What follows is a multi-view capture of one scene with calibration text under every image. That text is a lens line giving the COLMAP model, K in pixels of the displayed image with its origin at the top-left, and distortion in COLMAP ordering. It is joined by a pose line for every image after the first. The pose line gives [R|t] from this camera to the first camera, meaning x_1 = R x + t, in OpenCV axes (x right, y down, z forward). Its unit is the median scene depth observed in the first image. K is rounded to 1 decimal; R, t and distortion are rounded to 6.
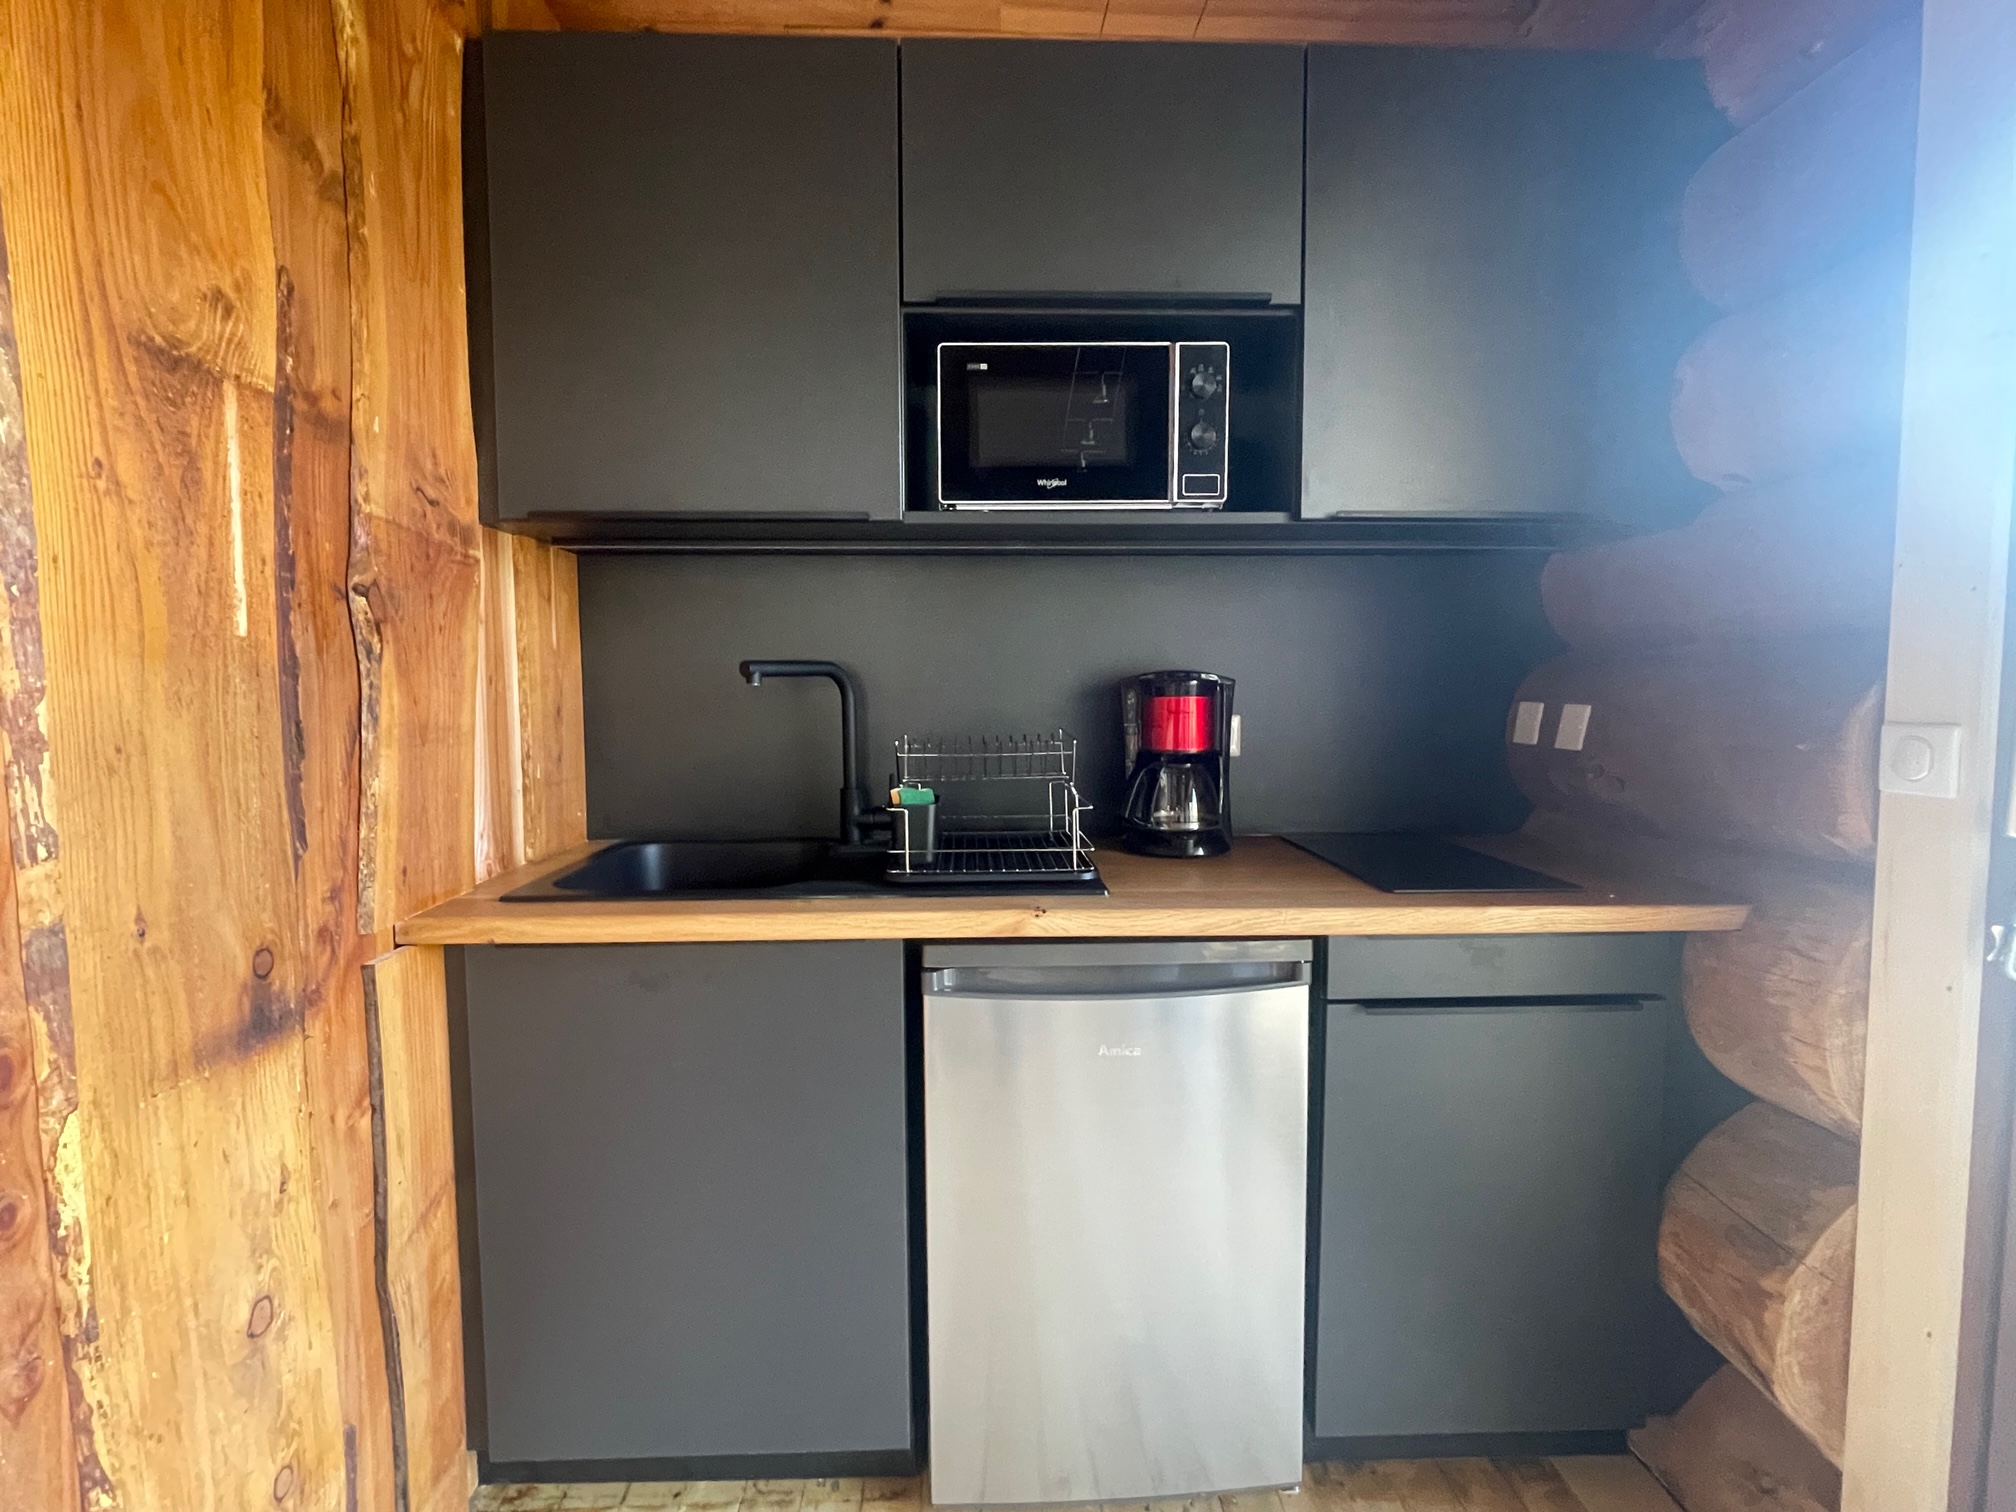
lens RADIAL K [[1033.9, 0, 1008.0], [0, 1033.9, 756.0], [0, 0, 1]] dist [-0.002008, -0.000097]
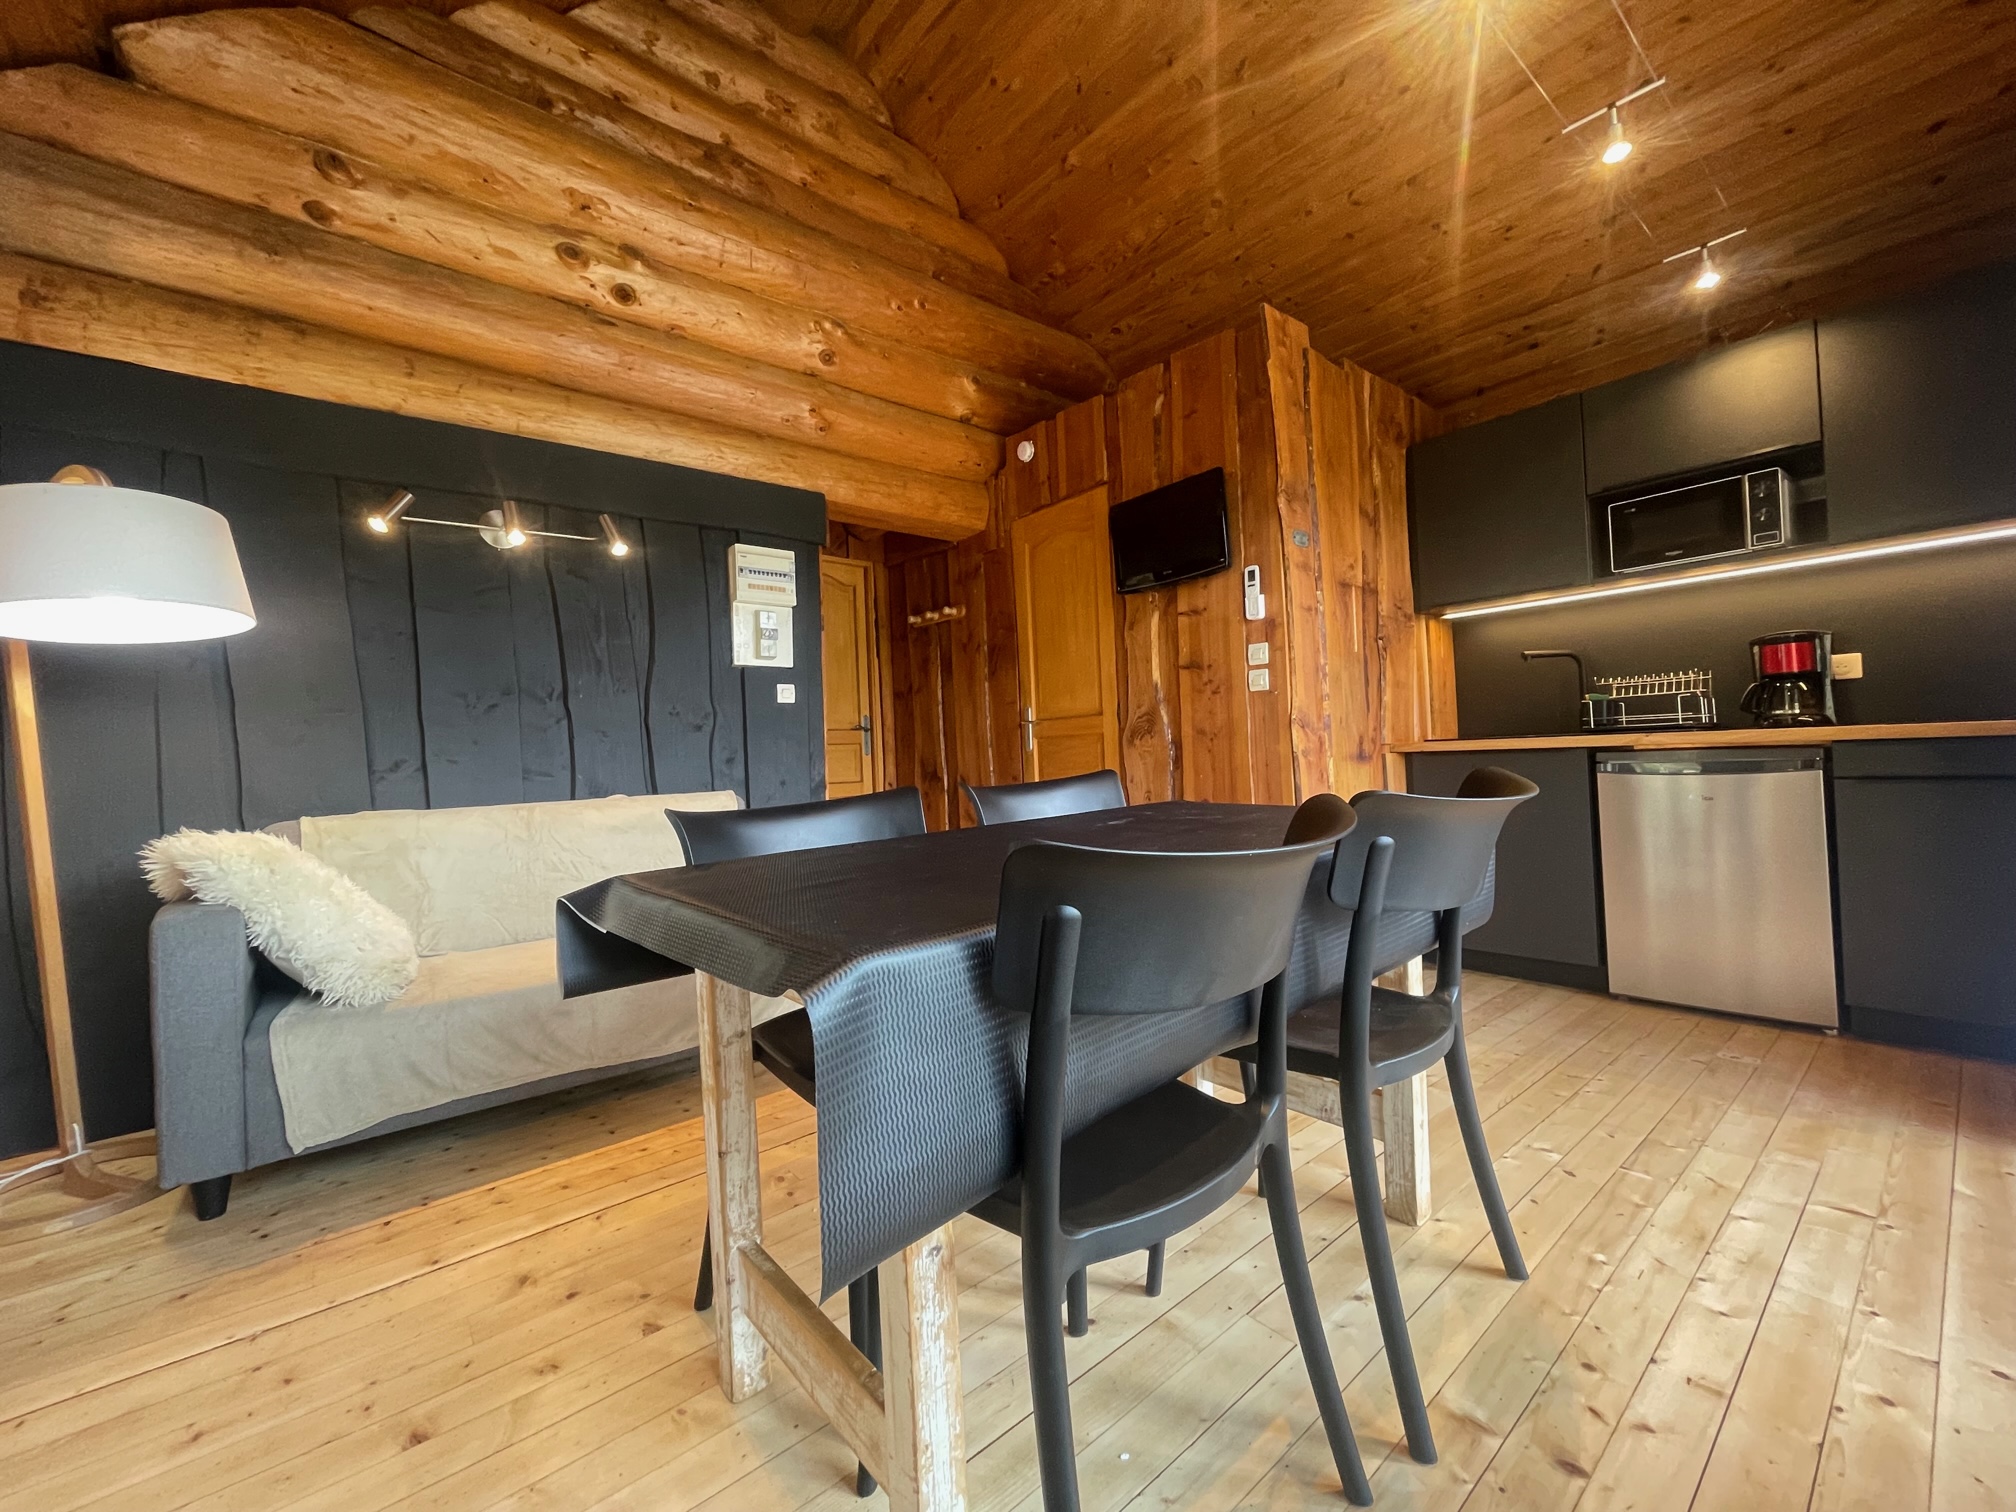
lens RADIAL K [[813.3, 0, 1008.0], [0, 813.3, 756.0], [0, 0, 1]] dist [-0.003115, -0.000209]
pose [[0.617441, -0.031858, -0.785972, 0.650720], [-0.009399, 0.998809, -0.047868, 0.342185], [0.786561, 0.036943, 0.616406, -1.490089]]
